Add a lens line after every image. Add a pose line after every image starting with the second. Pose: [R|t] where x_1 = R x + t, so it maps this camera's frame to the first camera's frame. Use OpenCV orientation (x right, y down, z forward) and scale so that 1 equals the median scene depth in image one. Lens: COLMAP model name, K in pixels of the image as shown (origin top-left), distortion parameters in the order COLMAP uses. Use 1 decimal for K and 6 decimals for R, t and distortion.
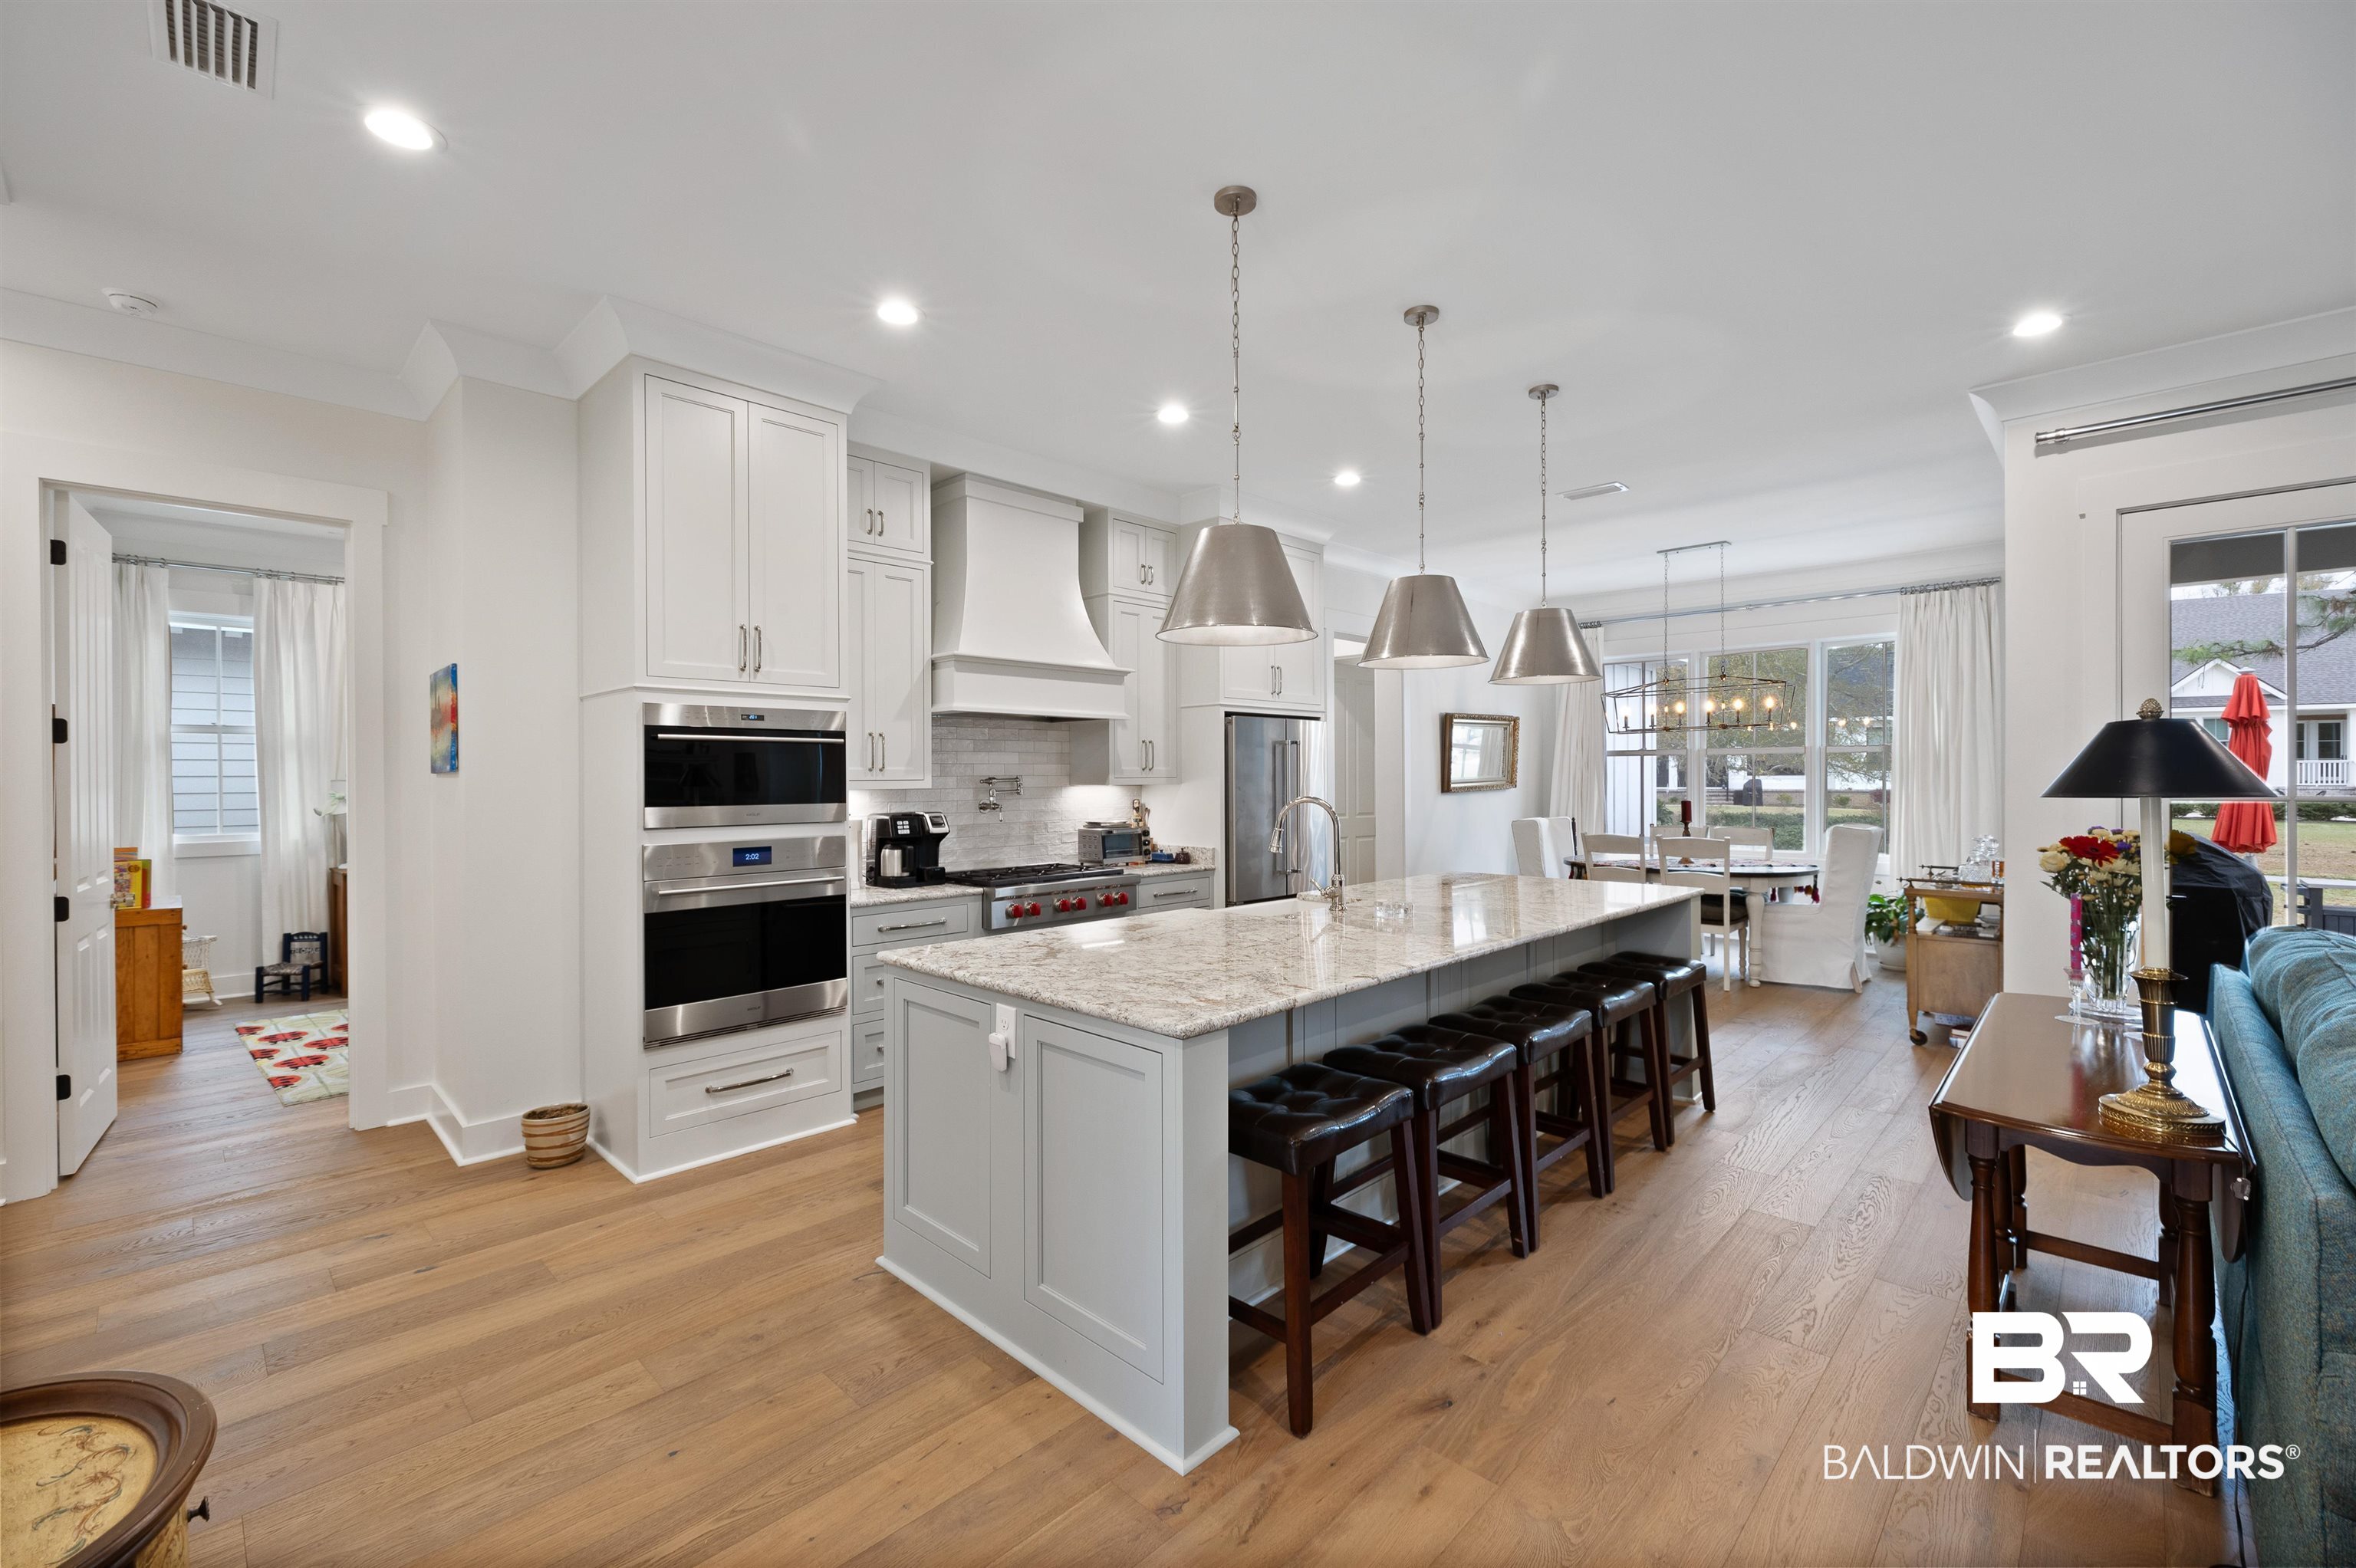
lens RADIAL K [[993.9, 0, 1176.3], [0, 993.9, 766.0], [0, 0, 1]] dist [0.001119, -0.001572]
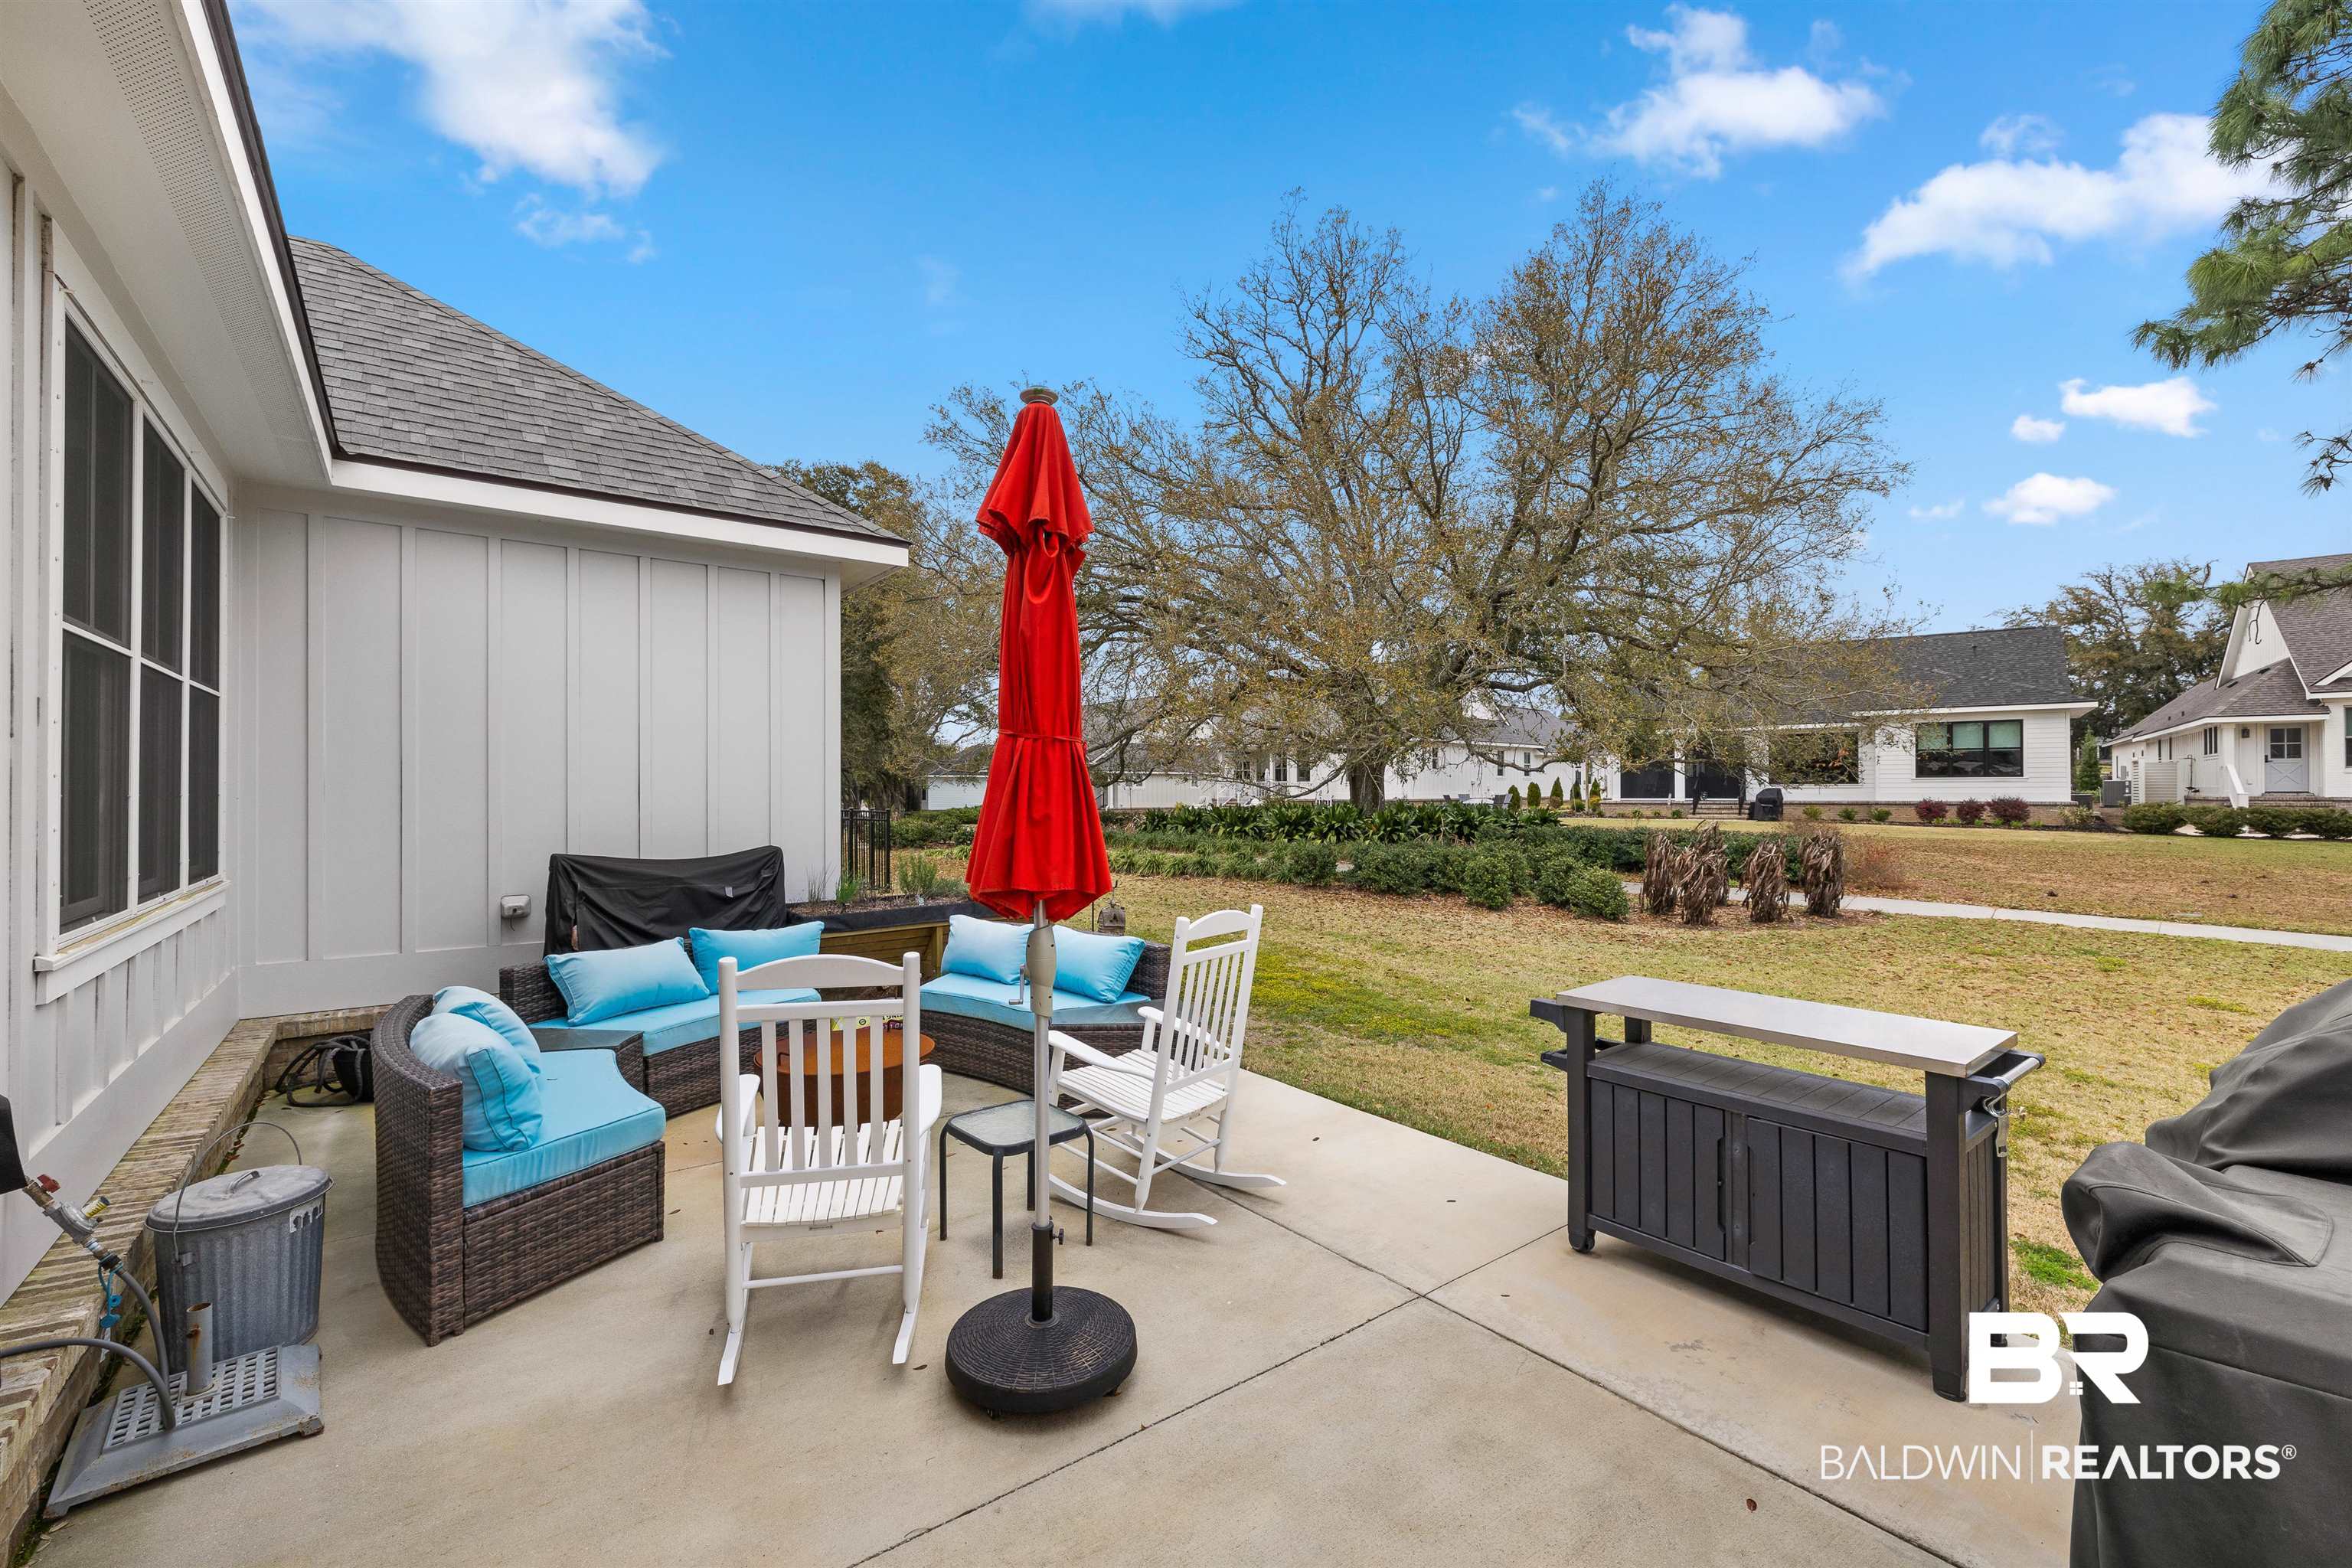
lens RADIAL K [[992.3, 0, 1168.8], [0, 992.3, 781.2], [0, 0, 1]] dist [0.001119, -0.001572]
pose [[0.989149, -0.000979, -0.146910, 1.939481], [0.000946, 1.000000, -0.000292, 0.065241], [0.146911, 0.000150, 0.989150, 1.106750]]
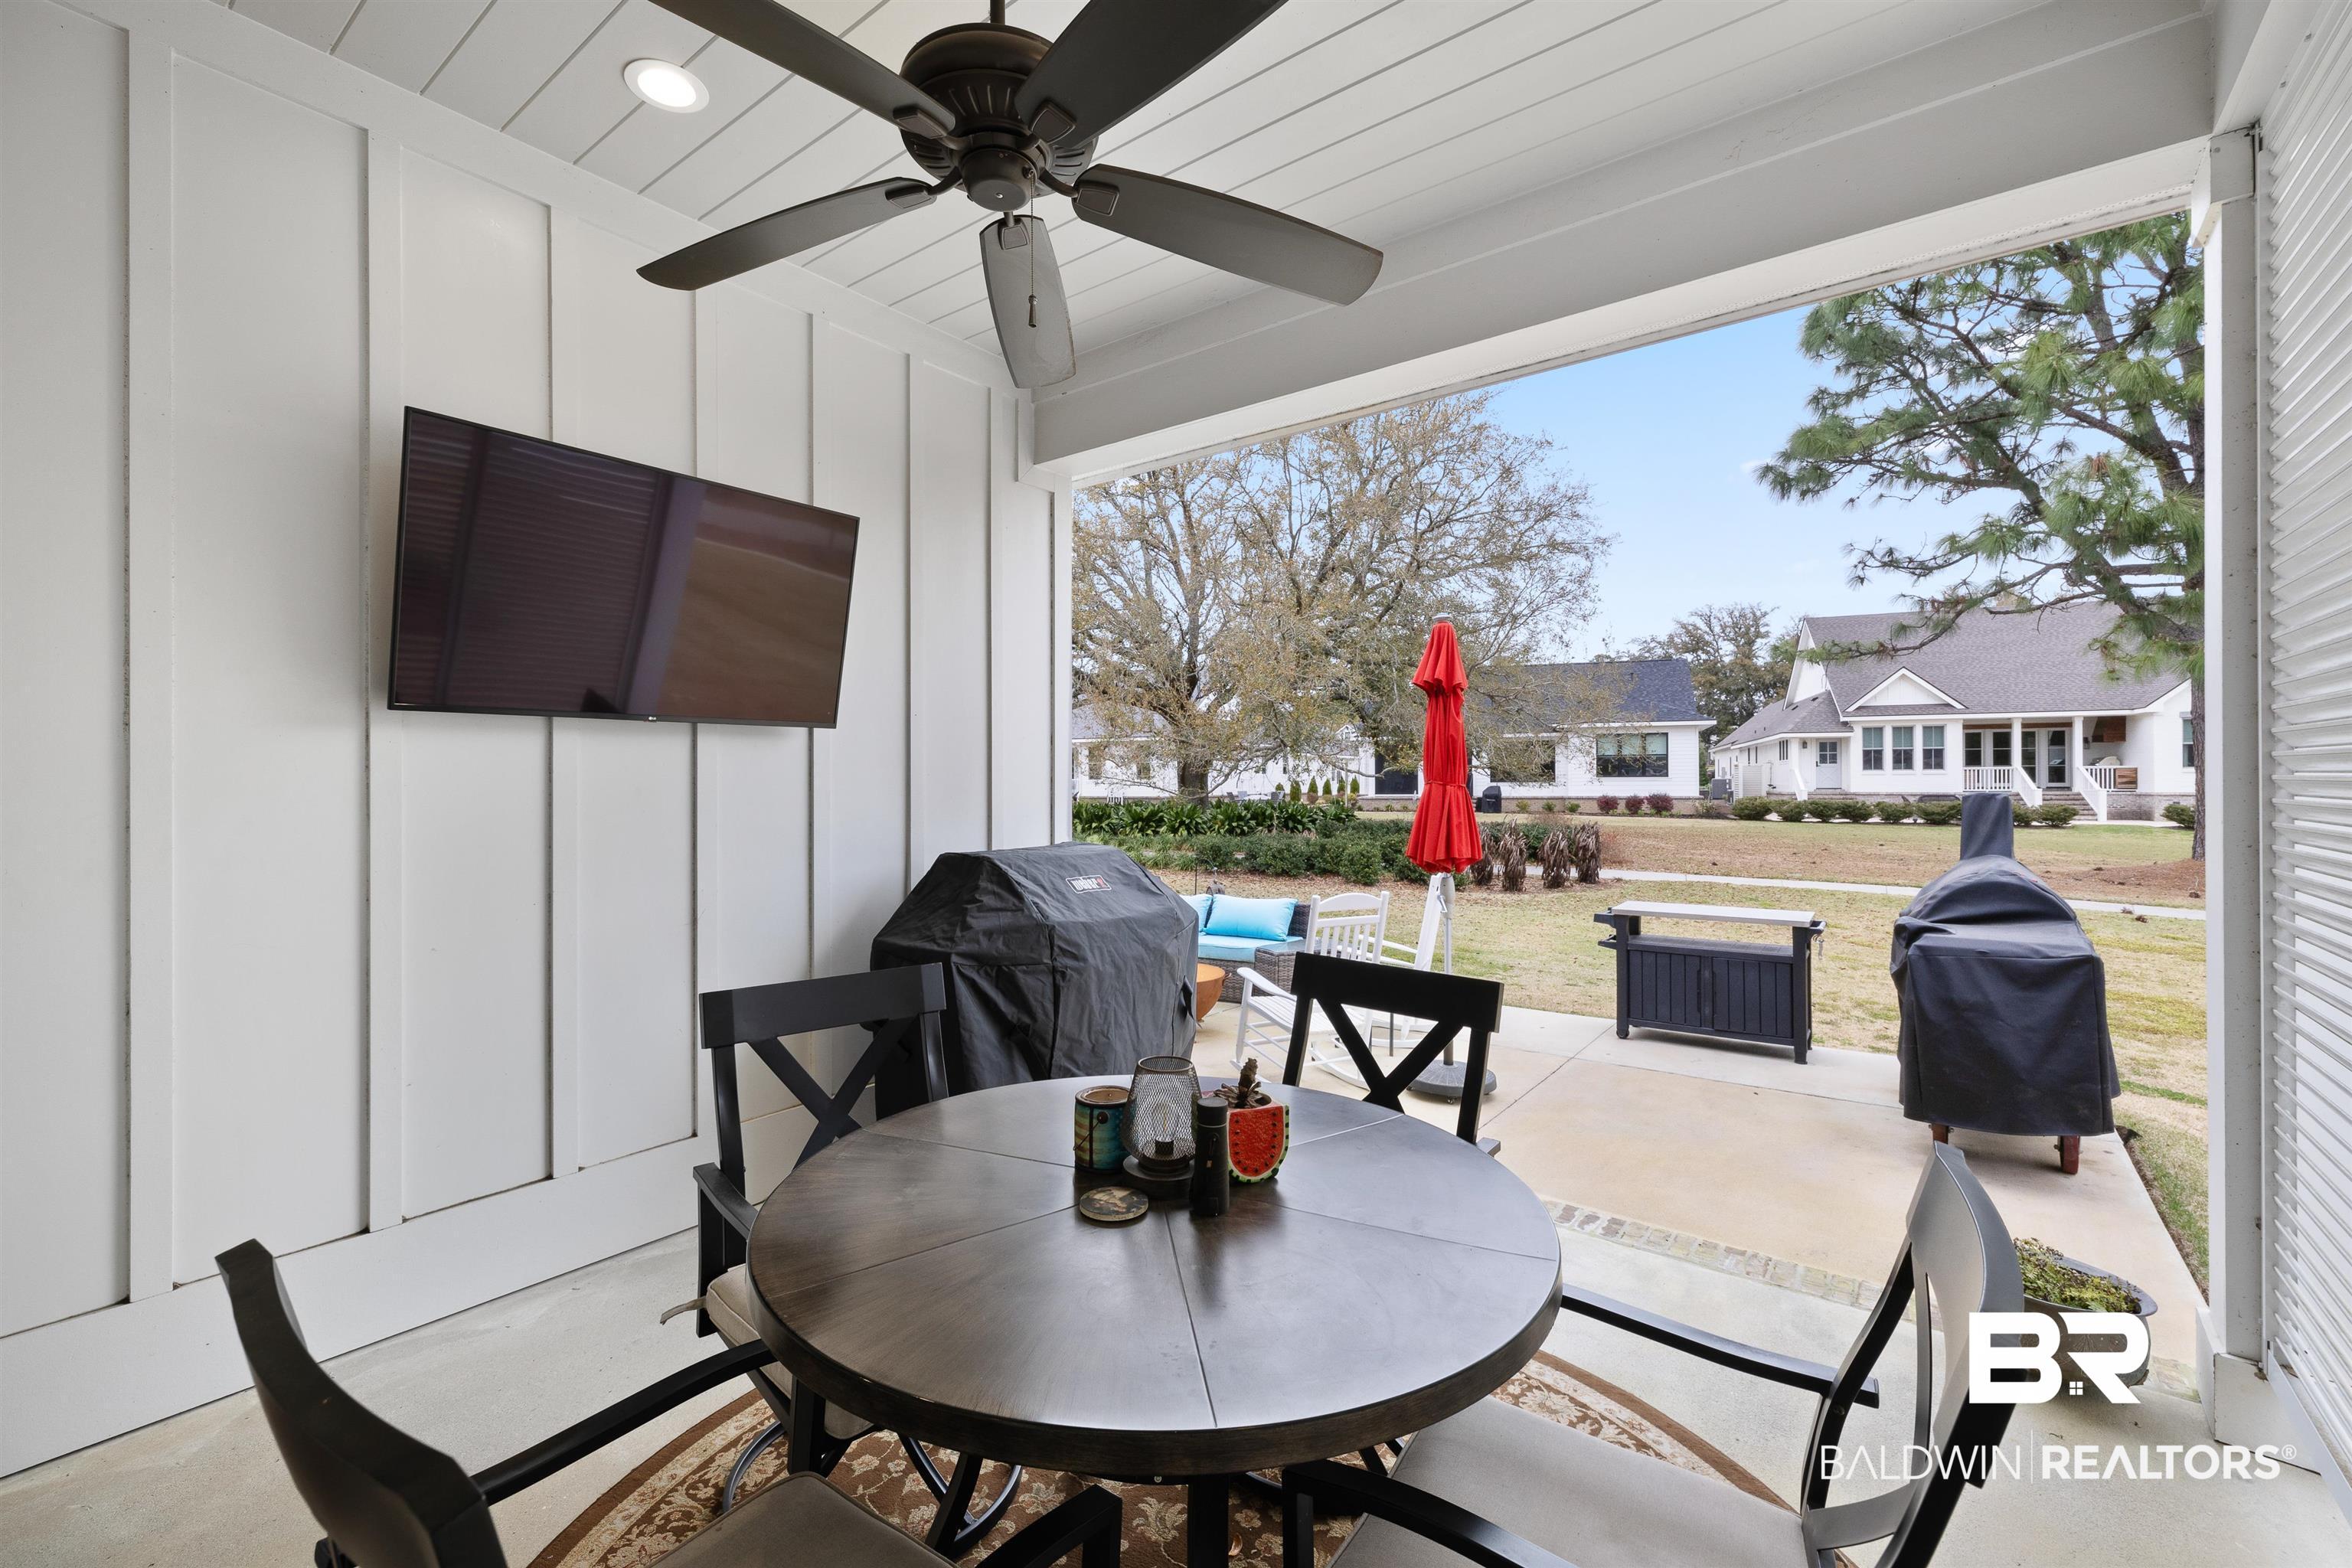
lens RADIAL K [[992.3, 0, 1183.2], [0, 992.3, 774.9], [0, 0, 1]] dist [0.001119, -0.001572]
pose [[0.991382, -0.000136, 0.131000, 1.330118], [0.000316, 0.999999, -0.001355, 0.031015], [-0.131000, 0.001385, 0.991381, 0.546634]]
